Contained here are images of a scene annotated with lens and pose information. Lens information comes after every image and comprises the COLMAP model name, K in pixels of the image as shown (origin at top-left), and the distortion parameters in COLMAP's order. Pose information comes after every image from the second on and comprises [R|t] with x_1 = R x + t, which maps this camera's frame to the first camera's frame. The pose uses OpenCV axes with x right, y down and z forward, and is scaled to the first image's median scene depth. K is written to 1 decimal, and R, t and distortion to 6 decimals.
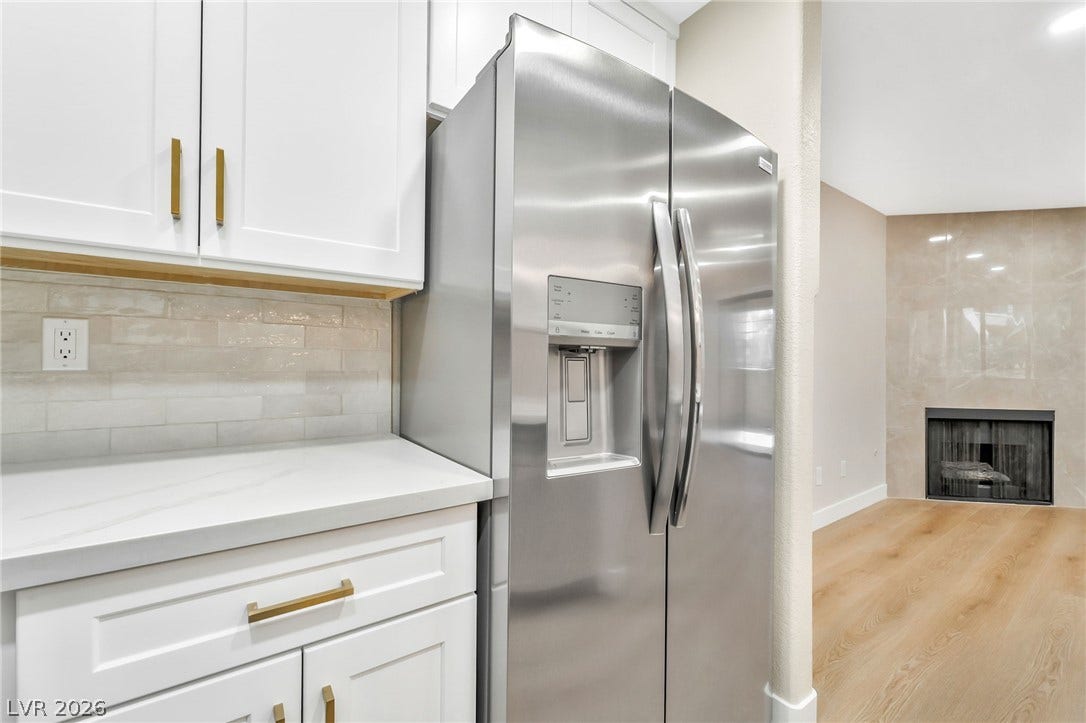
lens RADIAL K [[439.0, 0, 541.9], [0, 439.0, 360.9], [0, 0, 1]] dist [-0.000578, -0.000209]
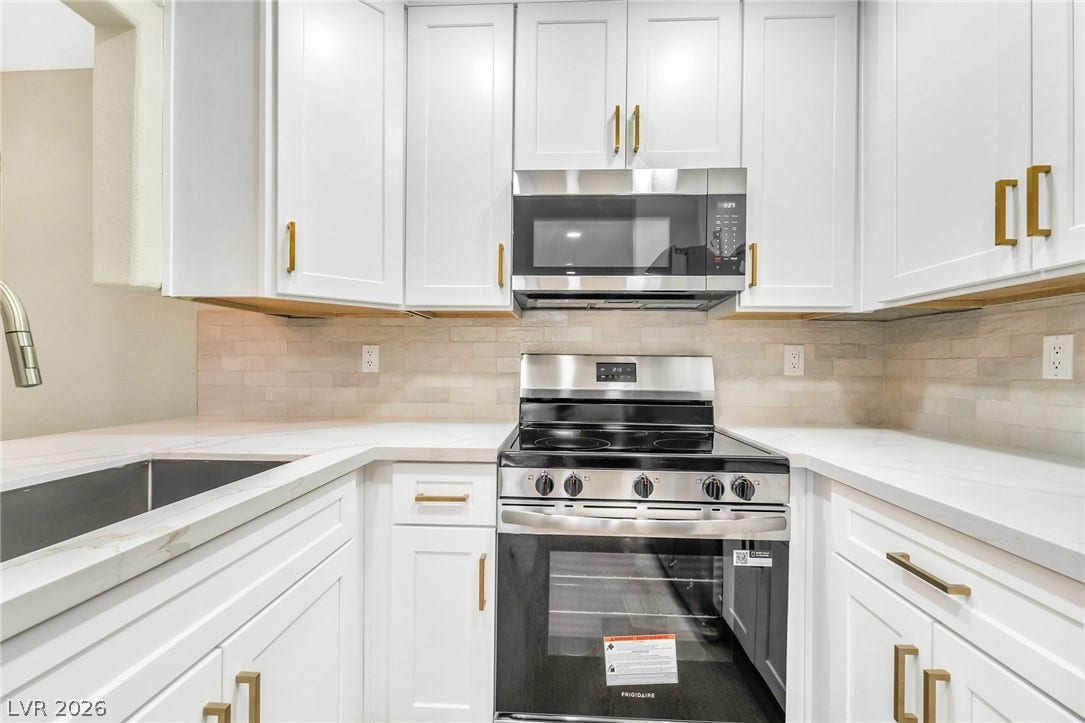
lens RADIAL K [[438.6, 0, 541.4], [0, 438.6, 360.9], [0, 0, 1]] dist [-0.000578, -0.000209]
pose [[-0.604878, -0.019376, -0.796083, 0.702717], [-0.008826, 0.999806, -0.017629, 0.005905], [0.796269, -0.003637, -0.604931, 0.616039]]
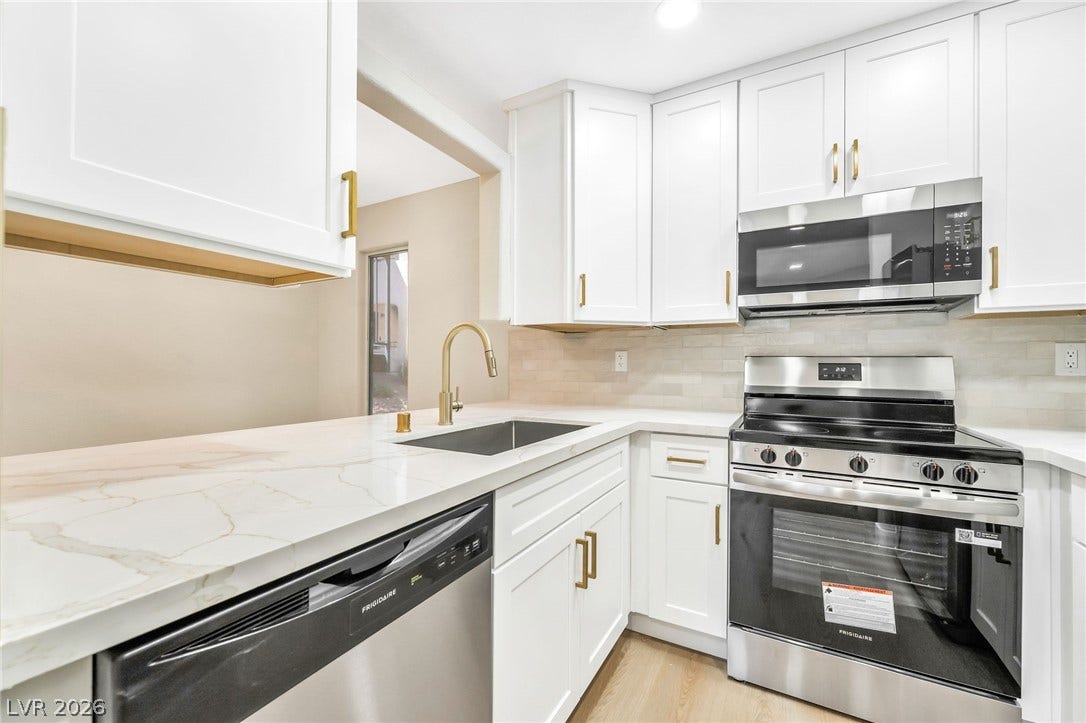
lens RADIAL K [[439.0, 0, 541.9], [0, 439.0, 360.9], [0, 0, 1]] dist [-0.000578, -0.000209]
pose [[-0.897921, -0.013959, -0.439936, 1.182635], [-0.008307, 0.999856, -0.014770, 0.008976], [0.440079, -0.009608, -0.897908, 0.971086]]
